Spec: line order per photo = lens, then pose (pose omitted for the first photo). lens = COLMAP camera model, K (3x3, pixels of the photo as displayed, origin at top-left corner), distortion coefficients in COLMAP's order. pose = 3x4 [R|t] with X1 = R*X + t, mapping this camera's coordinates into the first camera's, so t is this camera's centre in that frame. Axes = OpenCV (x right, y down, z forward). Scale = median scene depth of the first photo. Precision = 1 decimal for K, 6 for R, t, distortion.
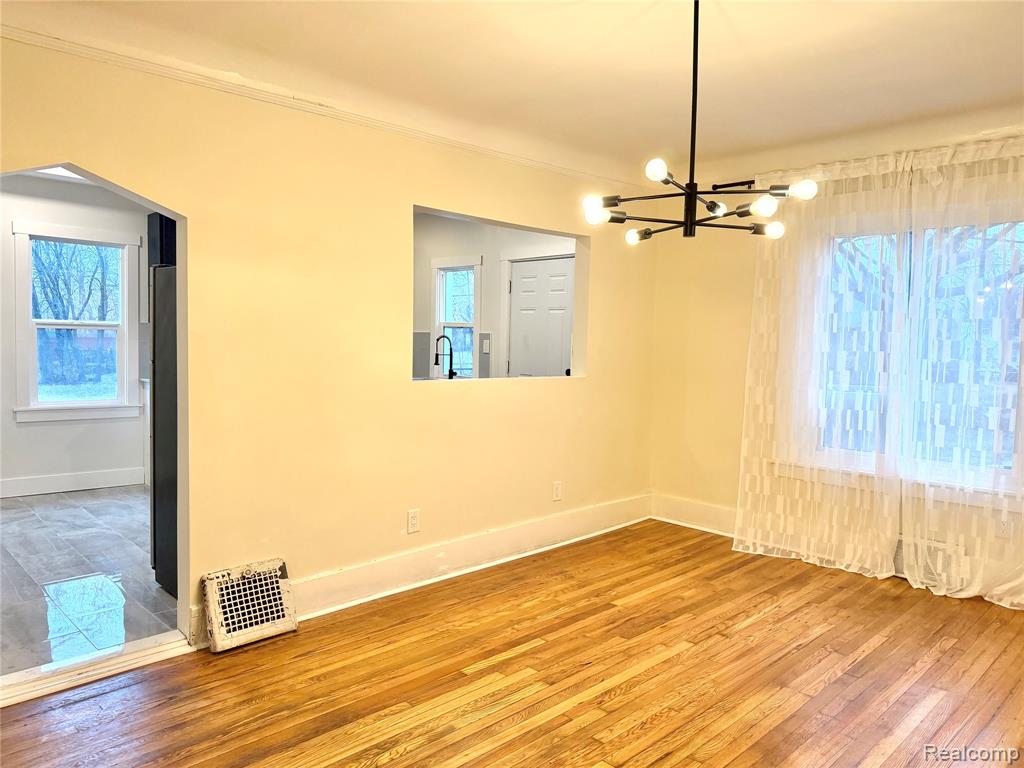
lens RADIAL K [[718.7, 0, 515.0], [0, 718.7, 387.0], [0, 0, 1]] dist [0.068944, -0.110142]
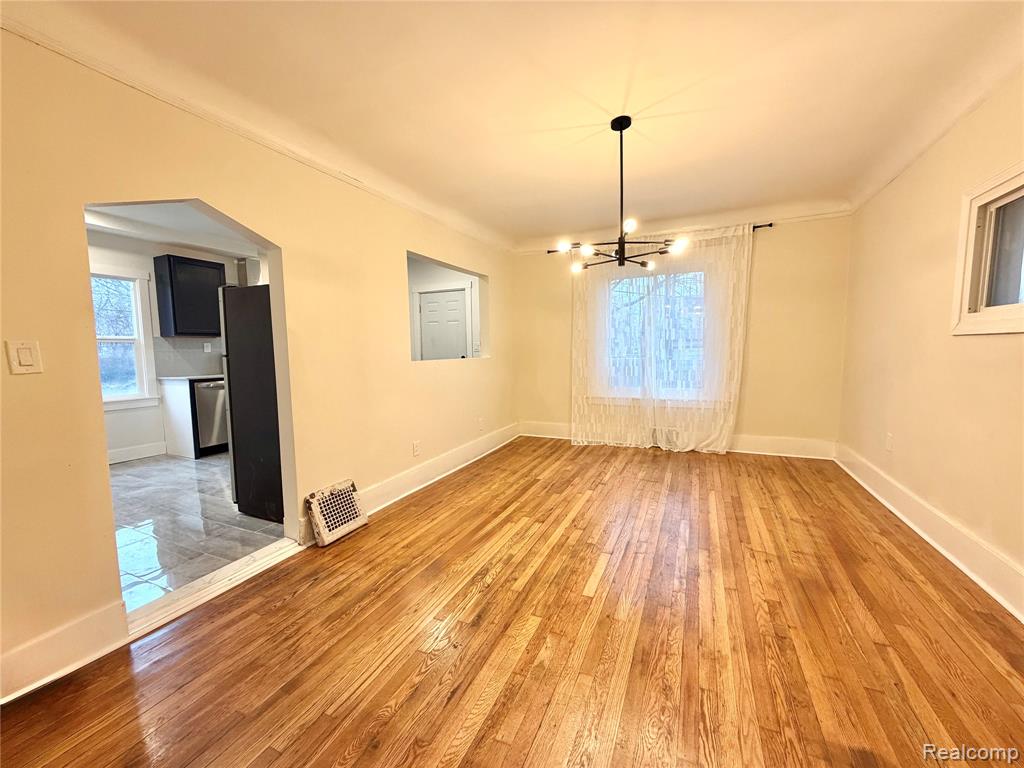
lens RADIAL K [[408.1, 0, 510.2], [0, 408.1, 381.9], [0, 0, 1]] dist [0.000860, 0.000268]
pose [[0.934220, -0.067062, 0.350336, -0.296074], [0.061829, 0.997745, 0.026114, 0.031697], [-0.351298, -0.002735, 0.936260, 0.083560]]
